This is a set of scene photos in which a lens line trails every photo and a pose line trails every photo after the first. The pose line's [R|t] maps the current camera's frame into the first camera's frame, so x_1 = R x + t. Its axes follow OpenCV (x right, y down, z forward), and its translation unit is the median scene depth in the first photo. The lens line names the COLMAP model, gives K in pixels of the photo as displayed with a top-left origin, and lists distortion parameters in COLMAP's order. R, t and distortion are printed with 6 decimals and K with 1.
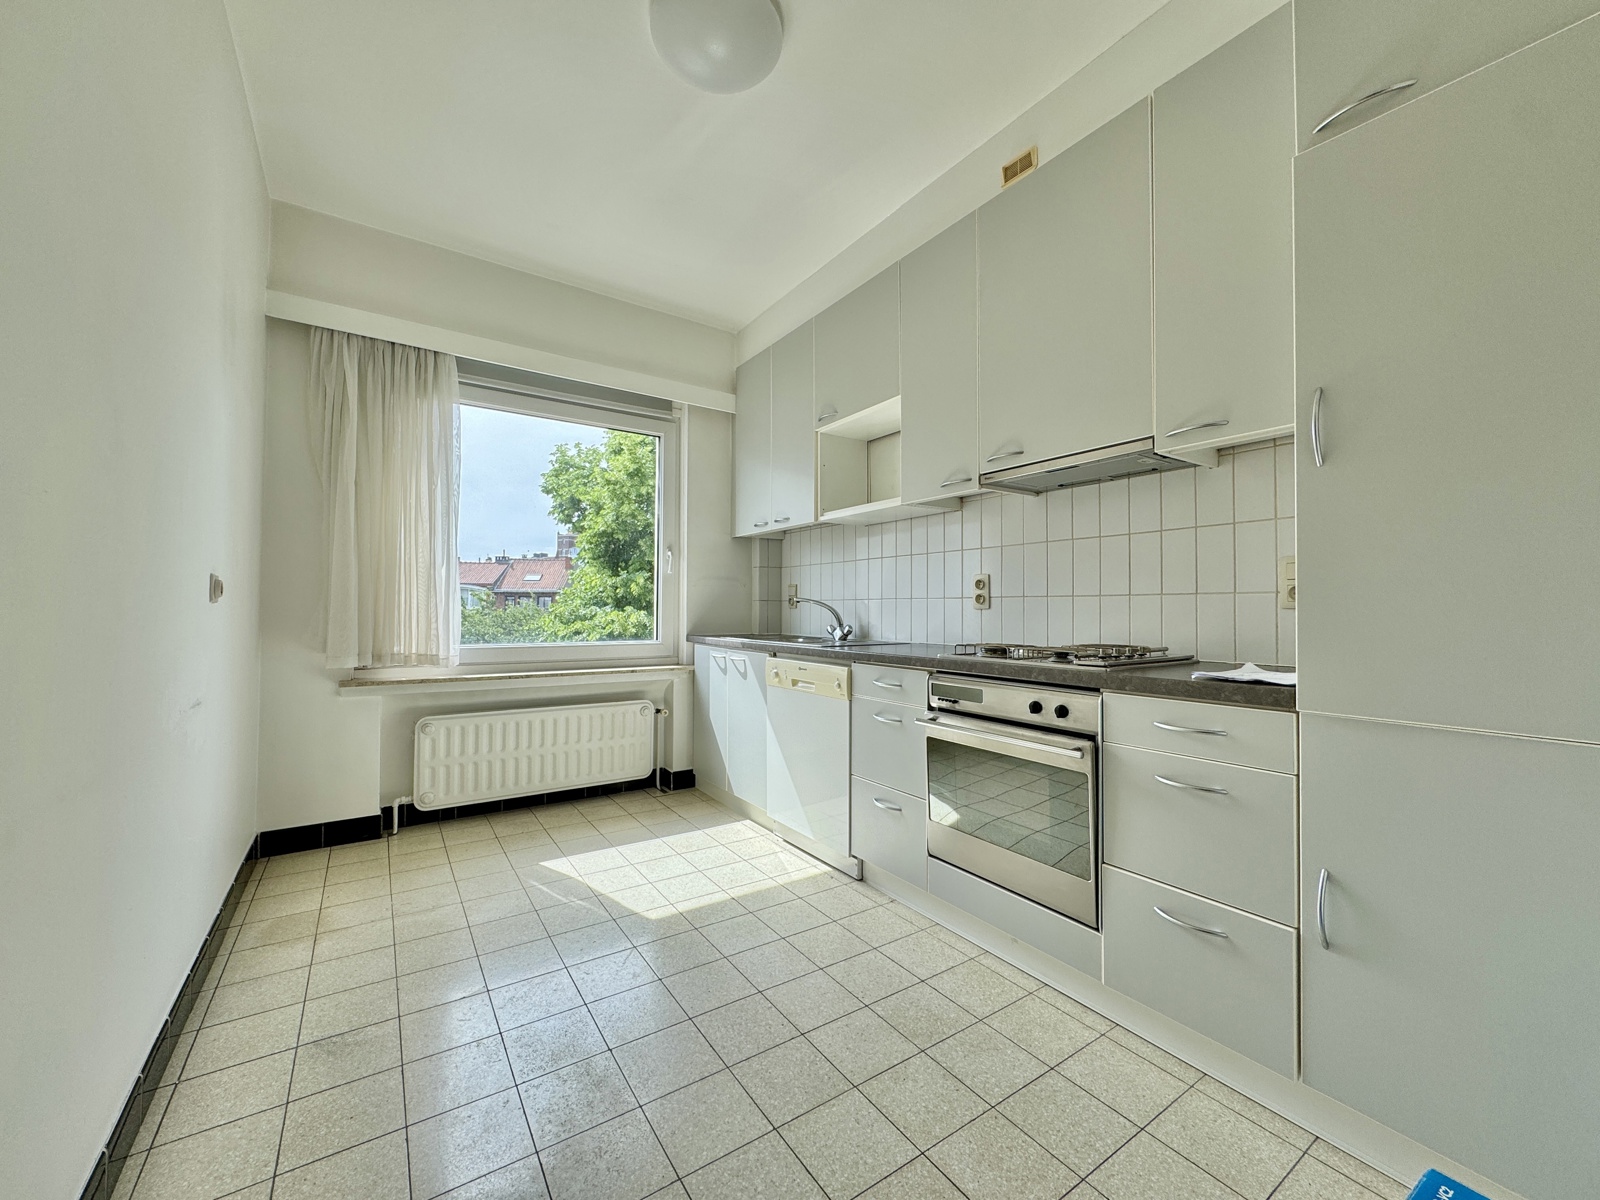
lens RADIAL K [[634.0, 0, 800.0], [0, 634.0, 600.0], [0, 0, 1]] dist [0.000416, 0.000115]
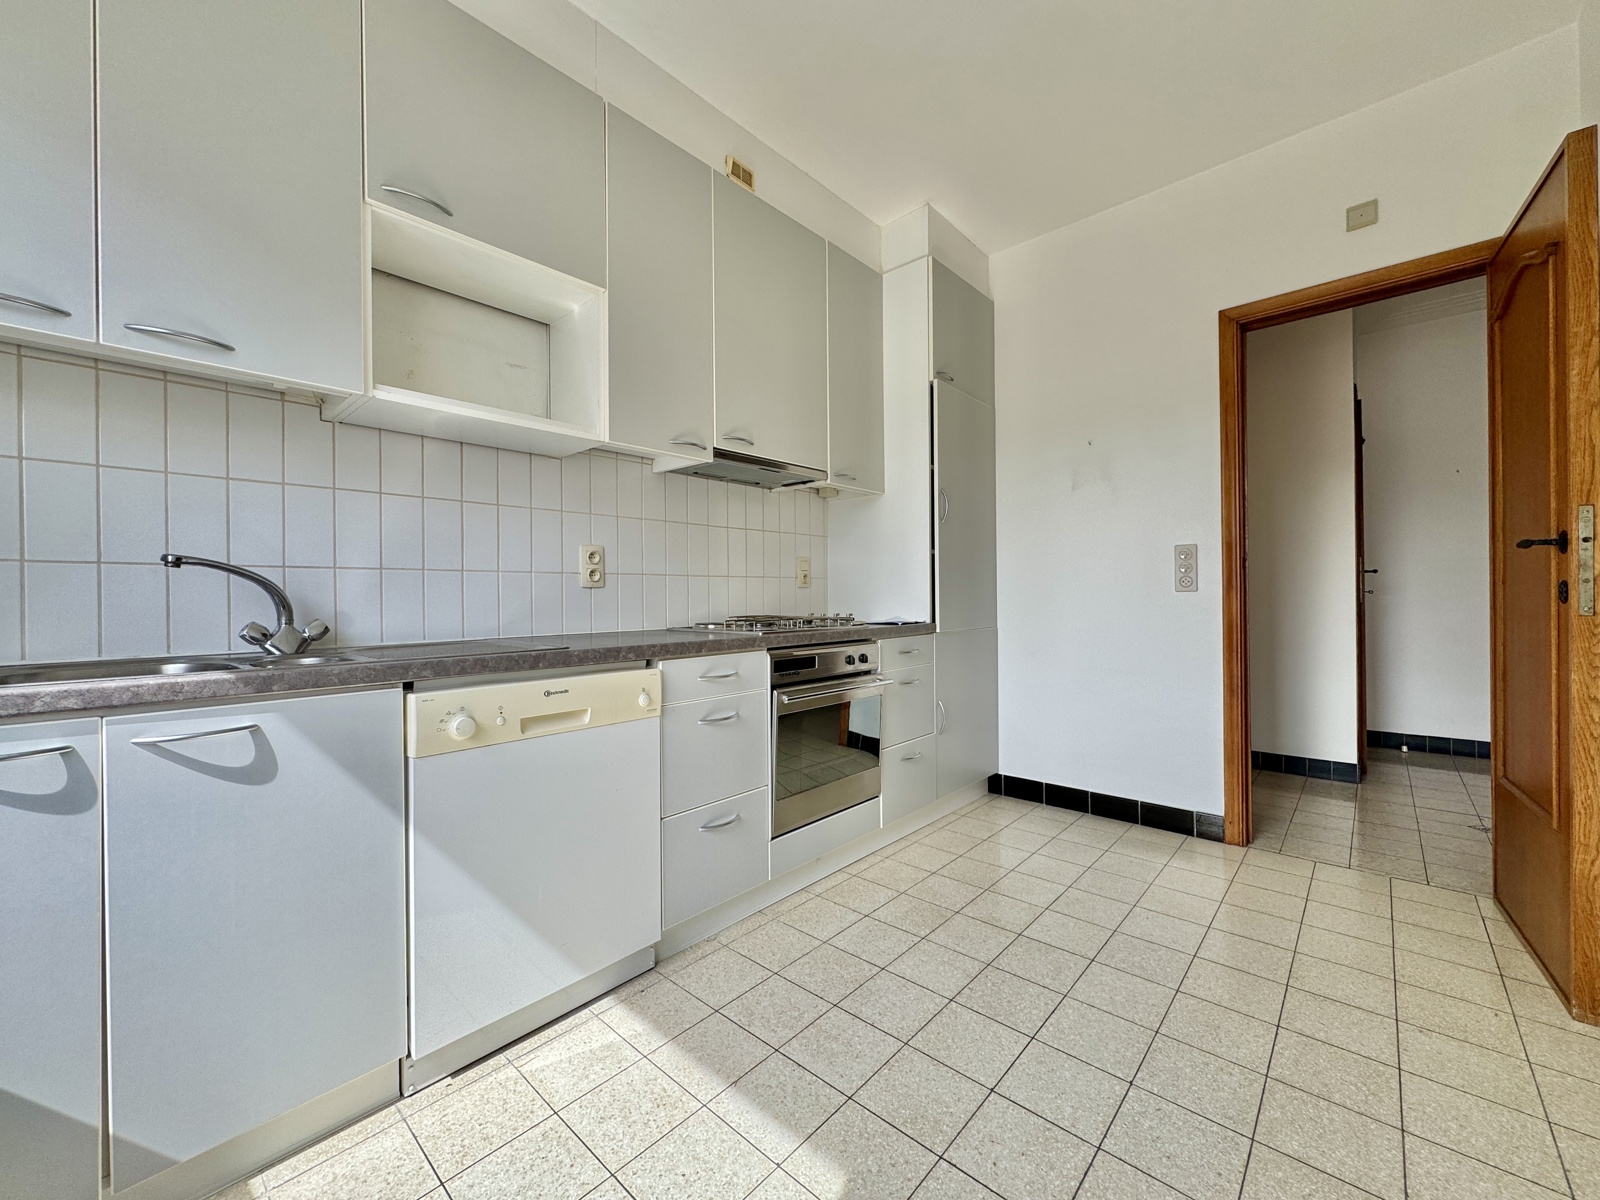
lens RADIAL K [[637.3, 0, 800.0], [0, 637.3, 600.0], [0, 0, 1]] dist [0.002017, 0.000142]
pose [[-0.238082, -0.005722, 0.971228, -0.736802], [-0.003925, 0.999980, 0.004929, 0.031606], [-0.971237, -0.002639, -0.238100, 1.172406]]
